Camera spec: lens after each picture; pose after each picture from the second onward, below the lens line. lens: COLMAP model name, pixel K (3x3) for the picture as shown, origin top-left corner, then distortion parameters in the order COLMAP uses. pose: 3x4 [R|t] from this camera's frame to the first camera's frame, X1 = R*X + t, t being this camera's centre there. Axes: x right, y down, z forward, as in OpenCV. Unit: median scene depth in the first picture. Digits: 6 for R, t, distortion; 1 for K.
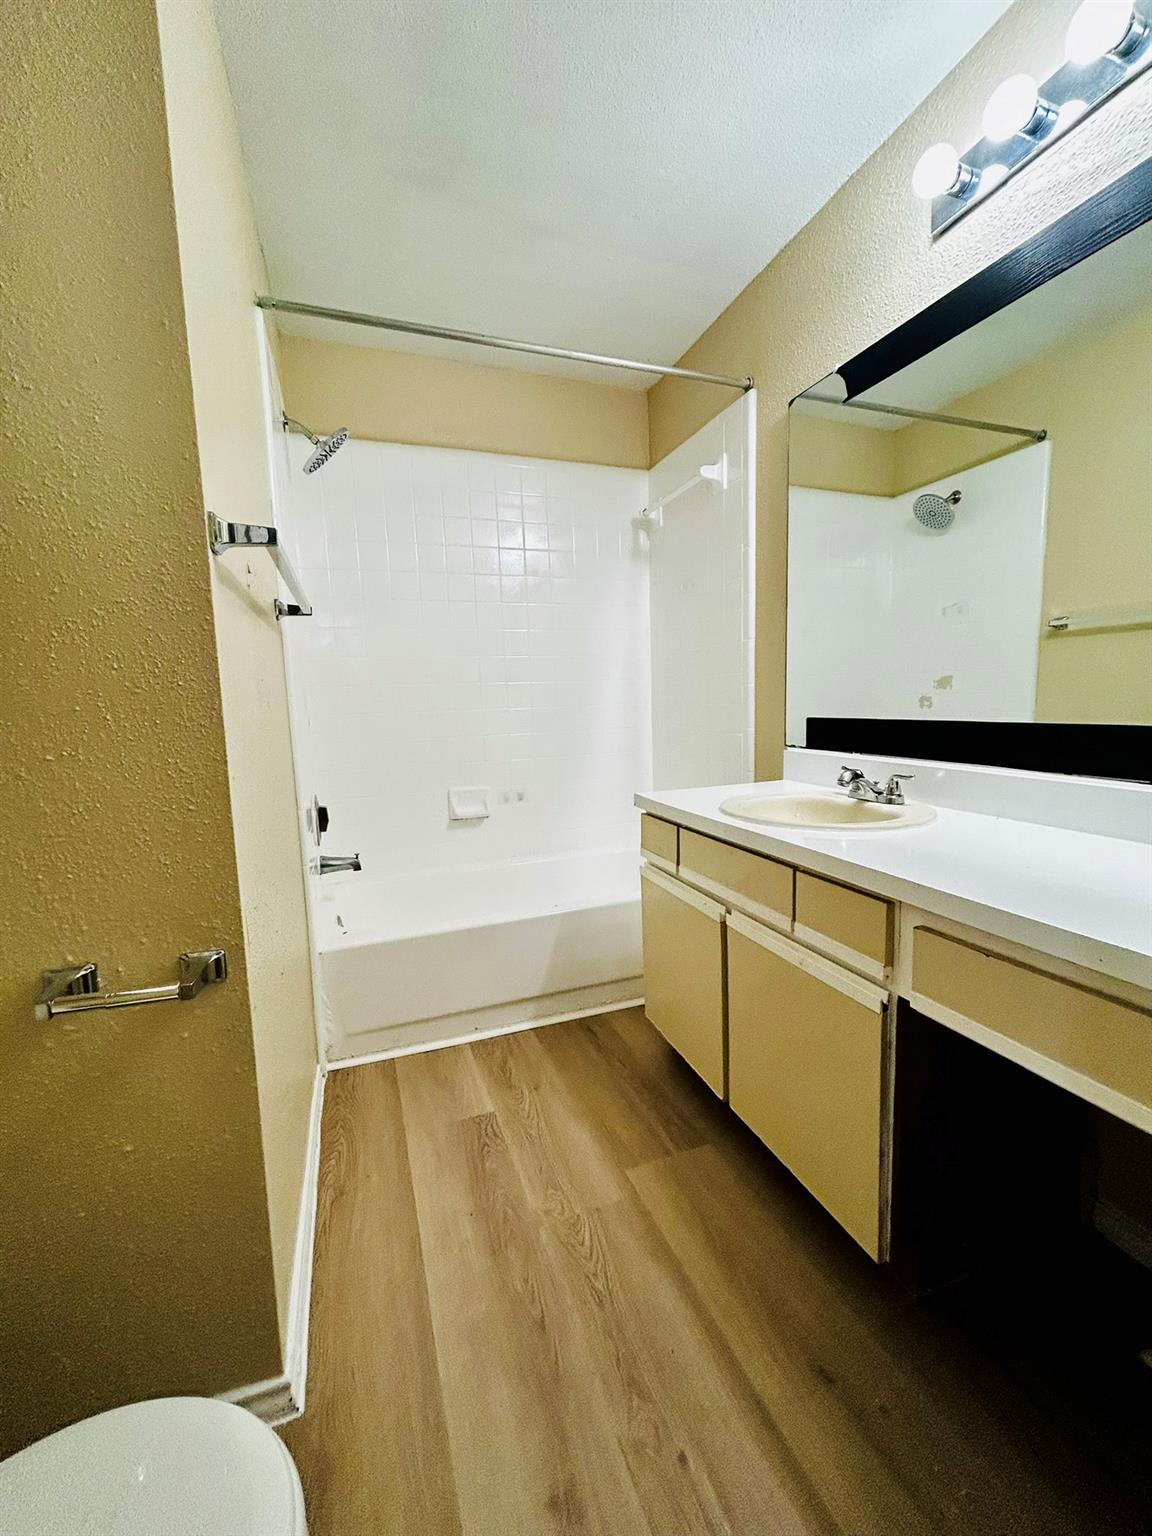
lens RADIAL K [[620.7, 0, 576.0], [0, 620.7, 768.0], [0, 0, 1]] dist [-0.009027, 0.009141]
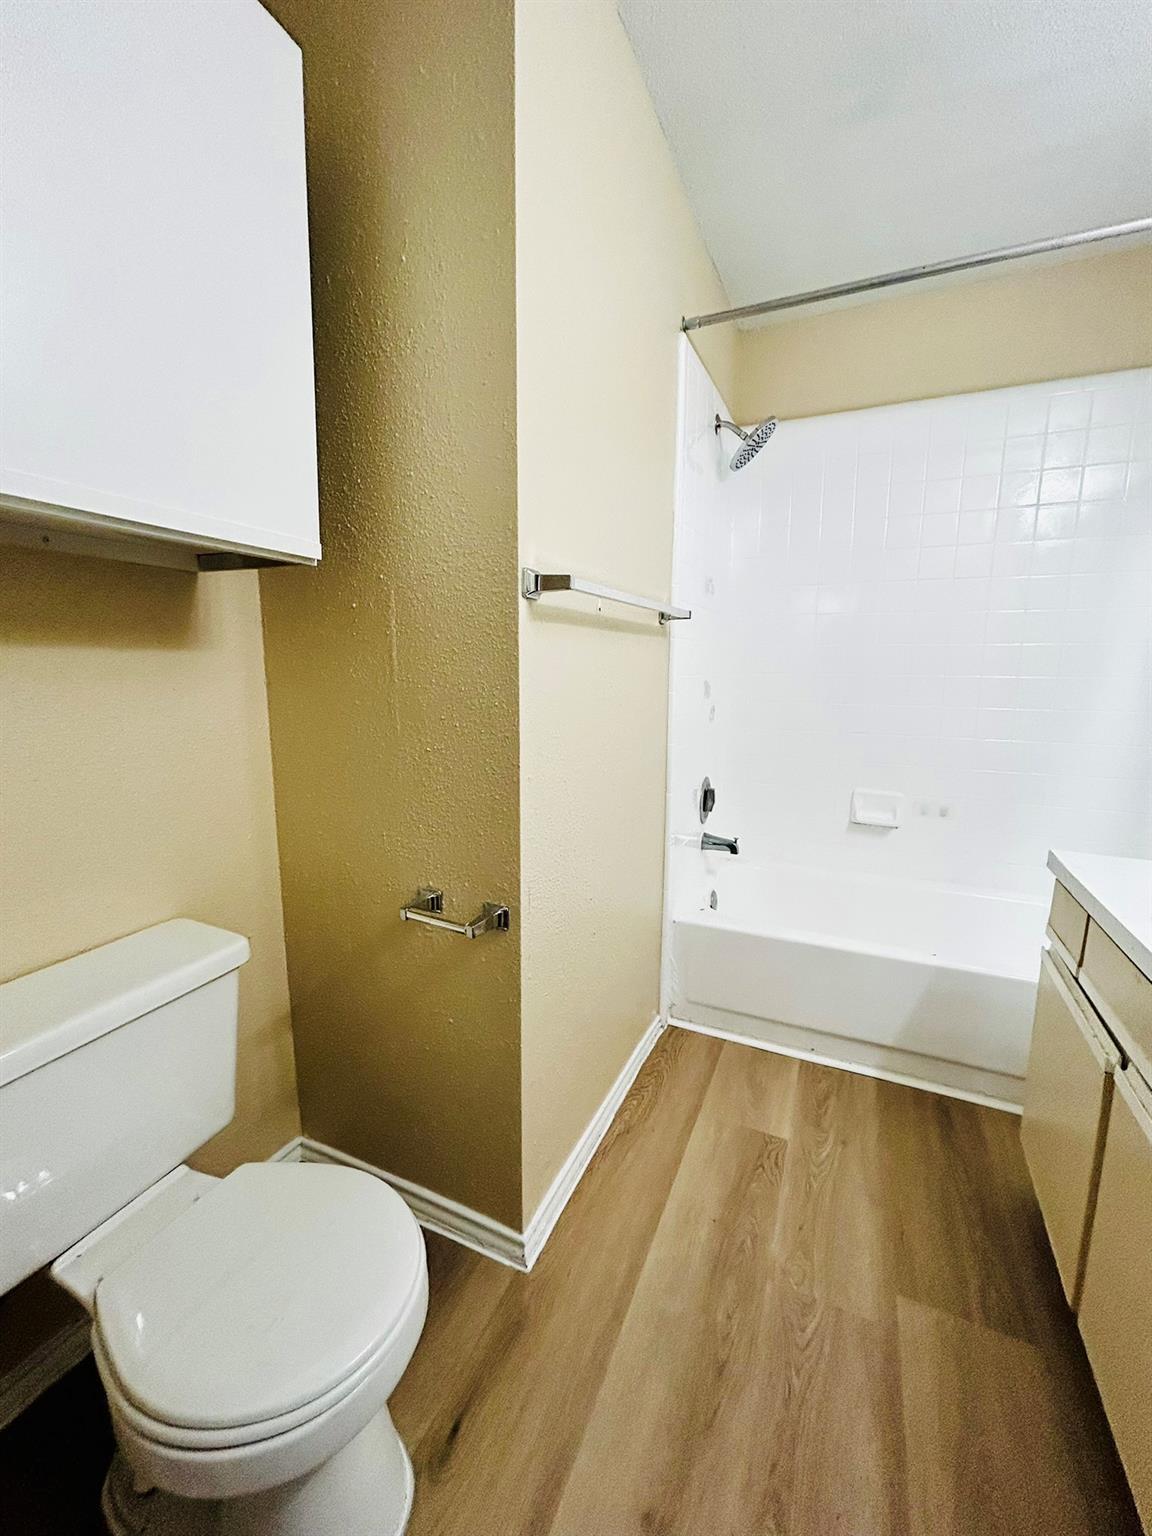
lens RADIAL K [[620.3, 0, 582.0], [0, 620.3, 767.7], [0, 0, 1]] dist [-0.000057, 0.000599]
pose [[0.713103, 0.153516, -0.684045, 0.199553], [-0.108999, 0.988143, 0.108133, -0.080507], [0.692534, -0.002550, 0.721380, 0.086452]]
